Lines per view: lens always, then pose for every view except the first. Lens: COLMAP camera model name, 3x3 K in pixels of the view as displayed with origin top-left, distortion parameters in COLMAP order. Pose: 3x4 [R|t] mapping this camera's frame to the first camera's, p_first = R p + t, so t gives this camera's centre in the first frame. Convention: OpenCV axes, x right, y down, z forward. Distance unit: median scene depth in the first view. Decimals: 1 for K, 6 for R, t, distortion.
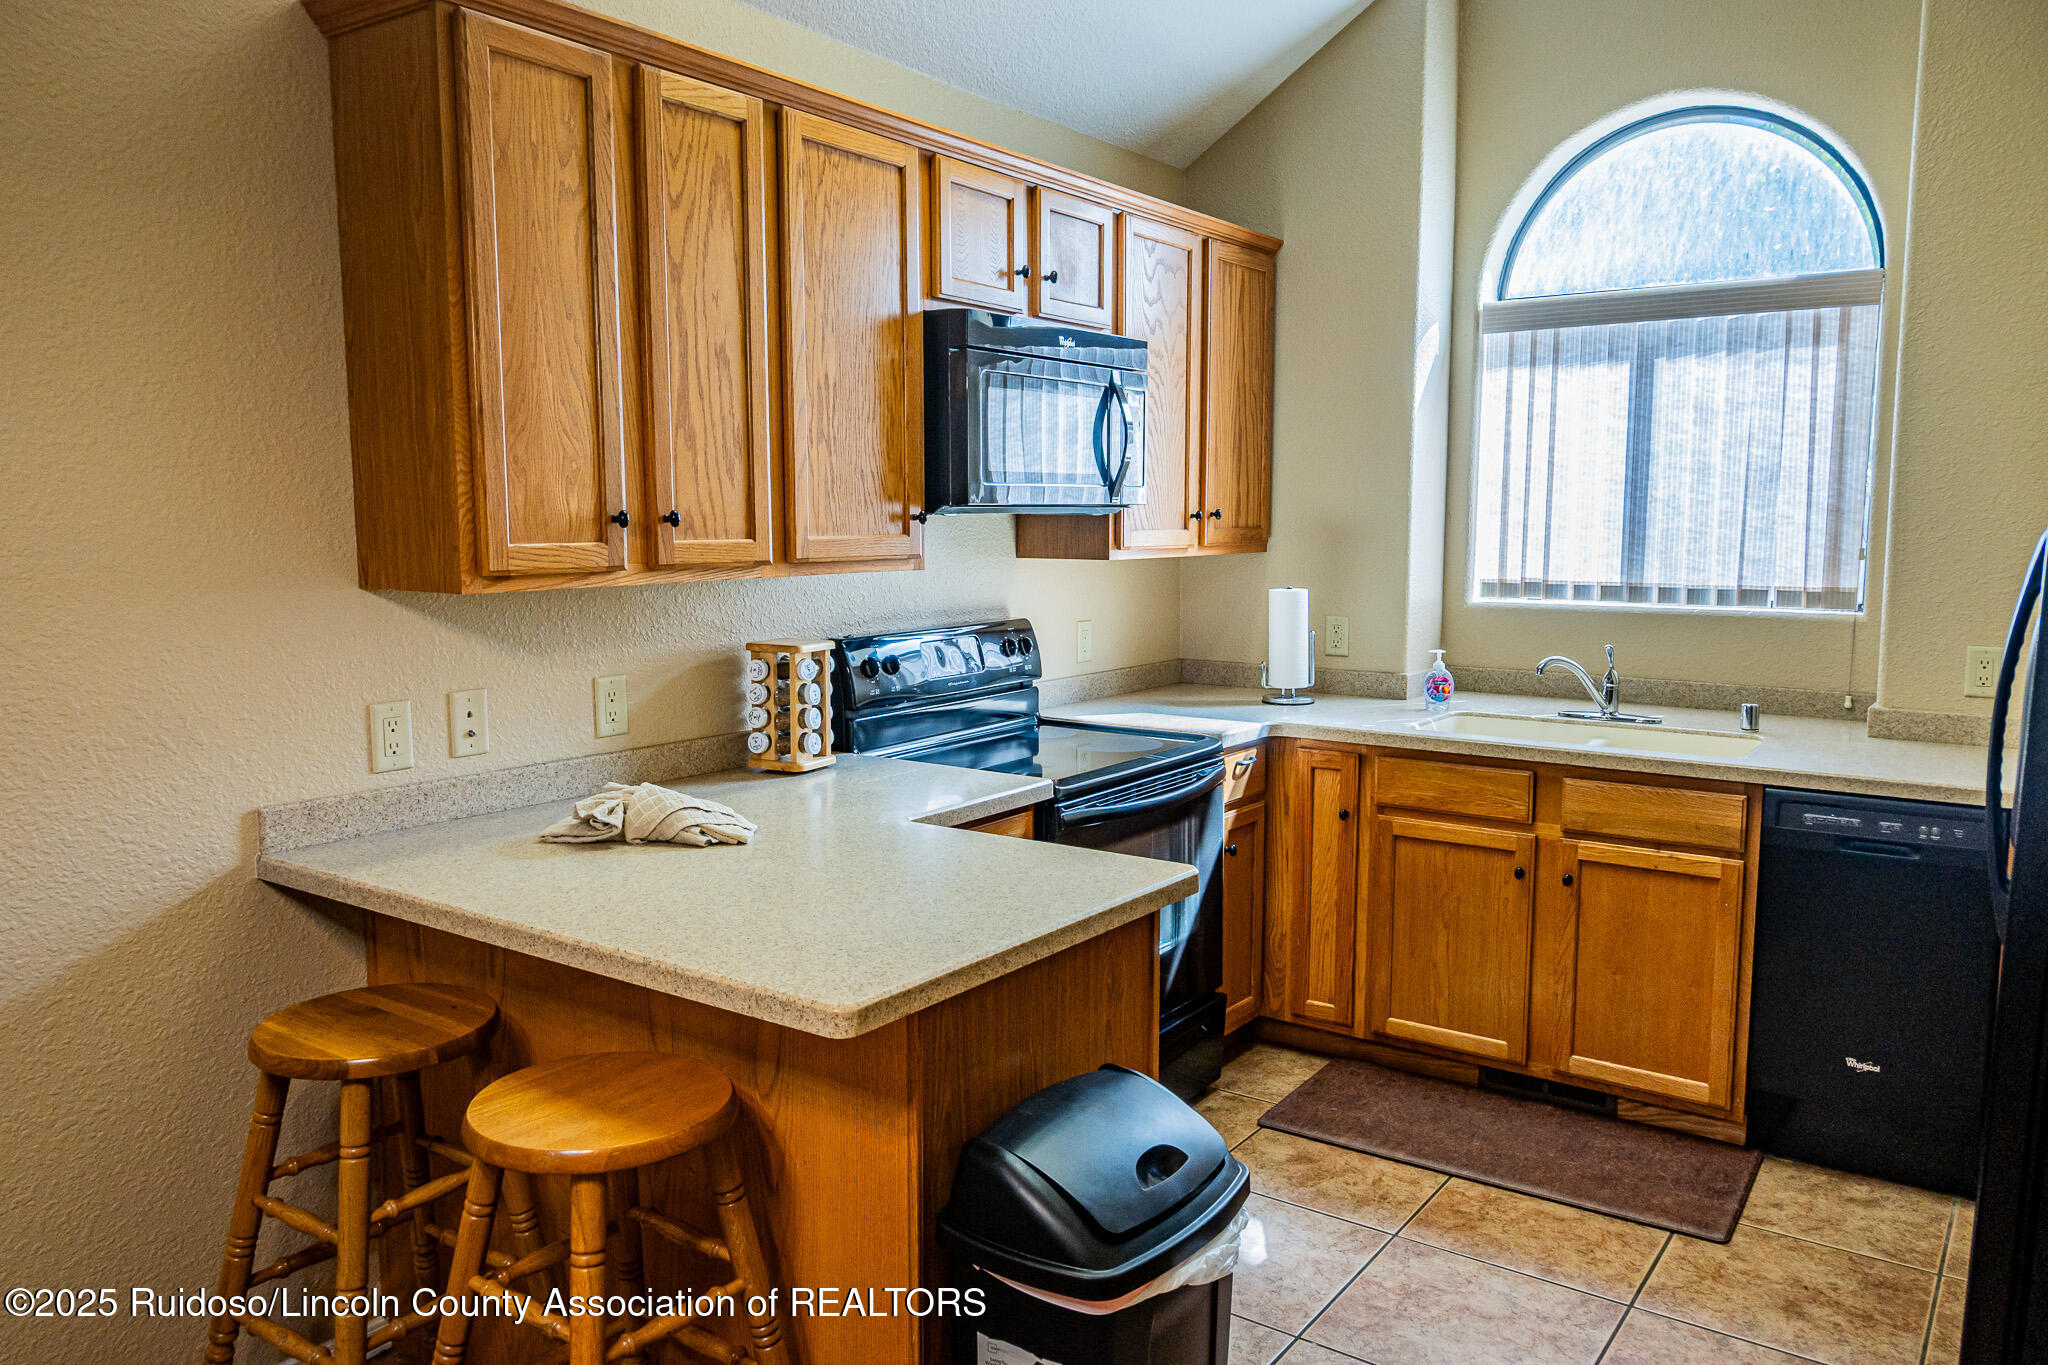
lens RADIAL K [[1436.1, 0, 1024.2], [0, 1436.1, 681.2], [0, 0, 1]] dist [0.008187, 0.001301]
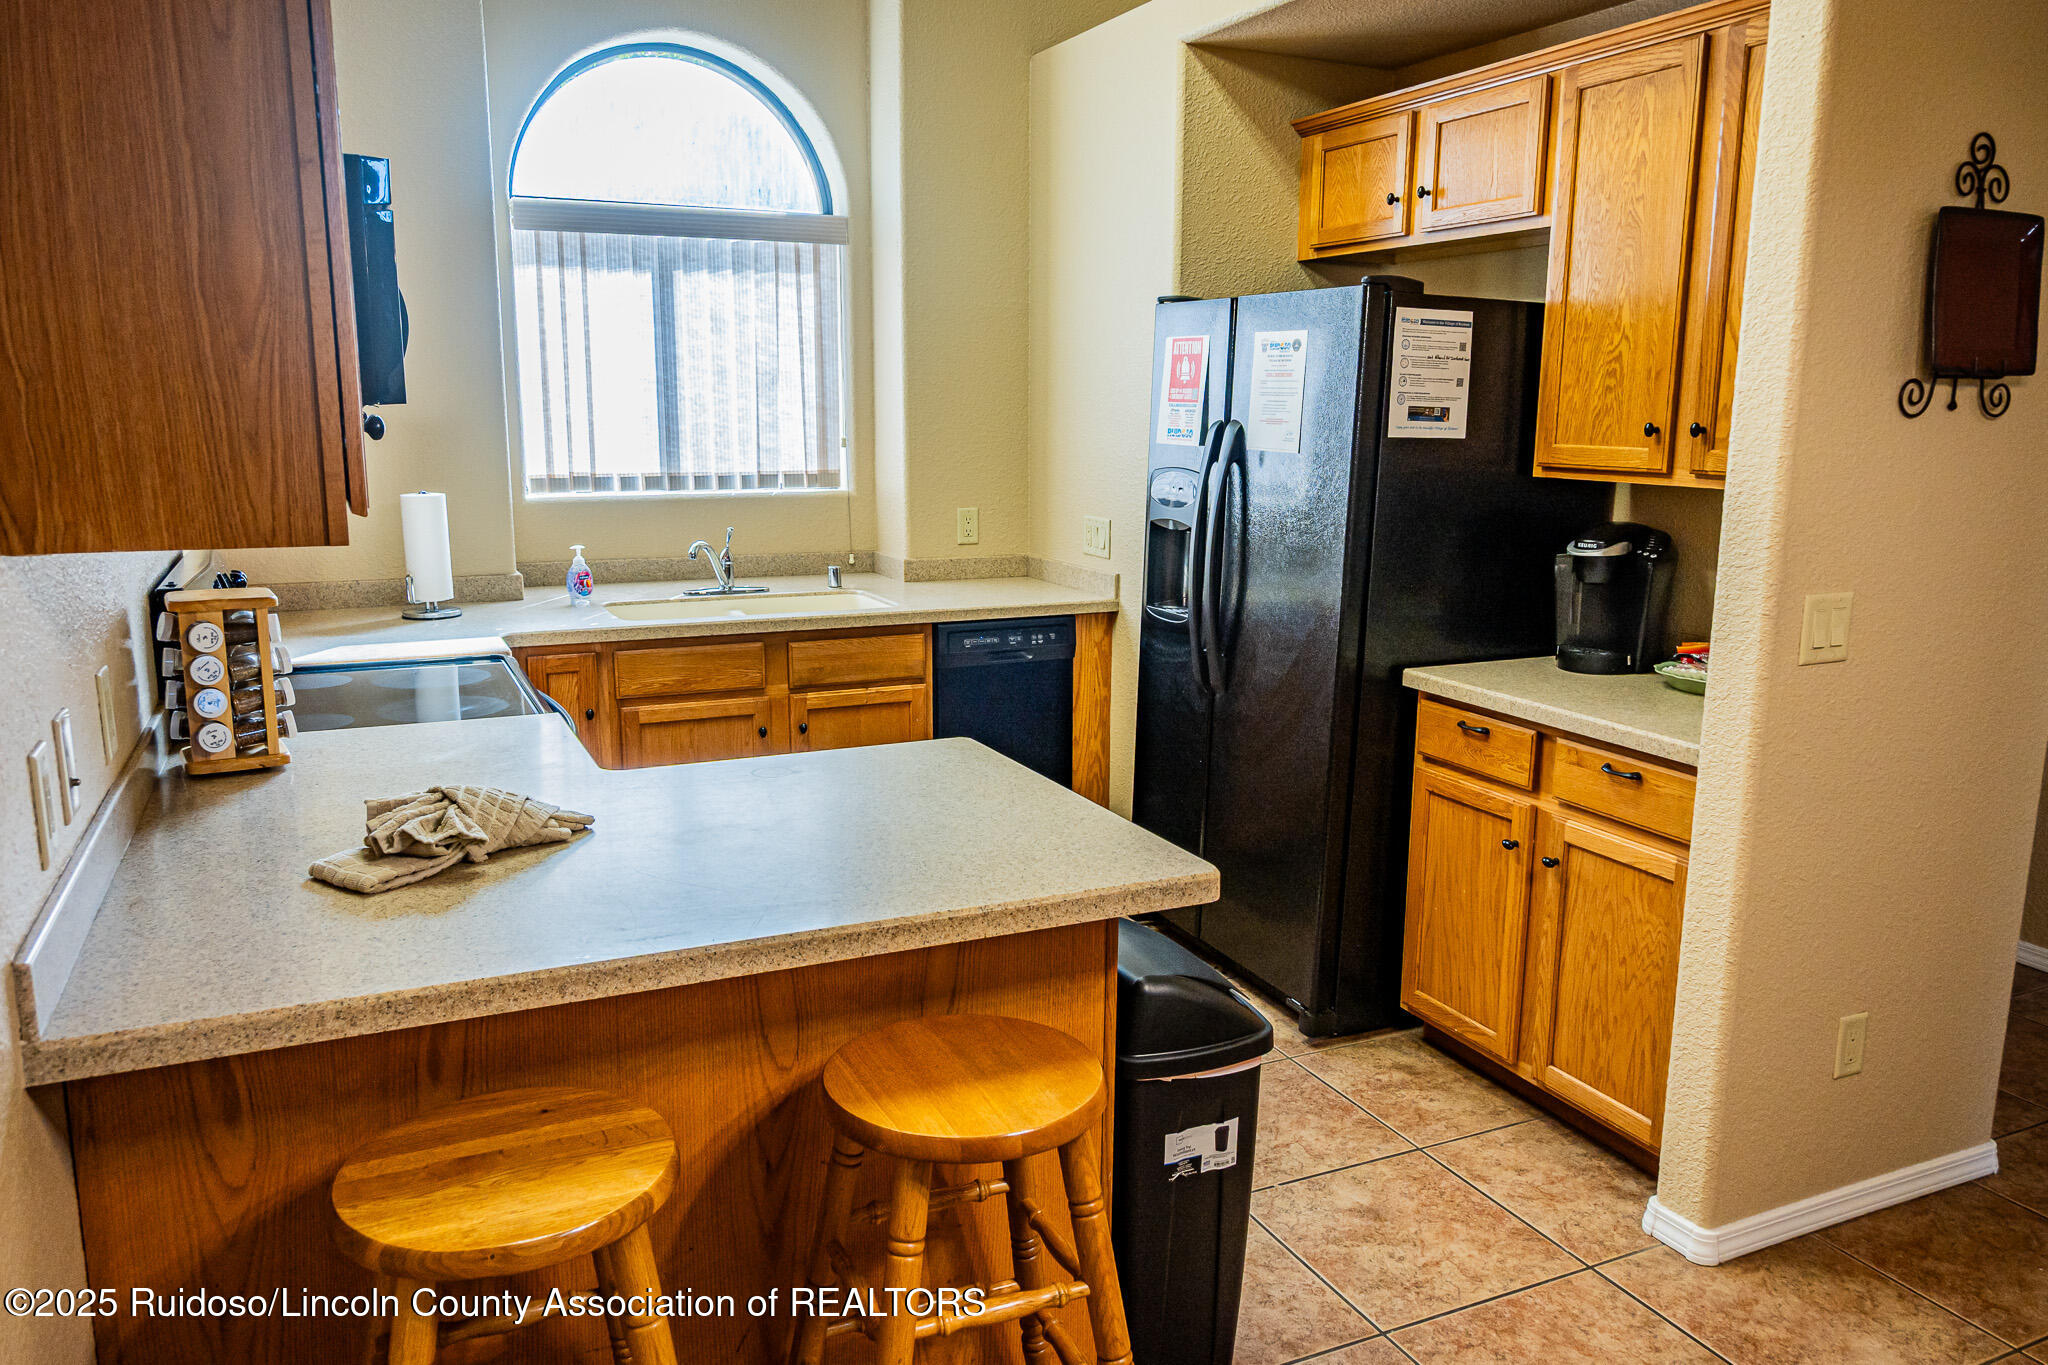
lens RADIAL K [[1436.1, 0, 970.1], [0, 1436.1, 684.3], [0, 0, 1]] dist [0.008187, 0.001301]
pose [[0.524055, -0.162474, 0.836043, -0.433161], [0.096764, 0.986637, 0.131085, -0.031093], [-0.846169, 0.012203, 0.532774, 0.214903]]
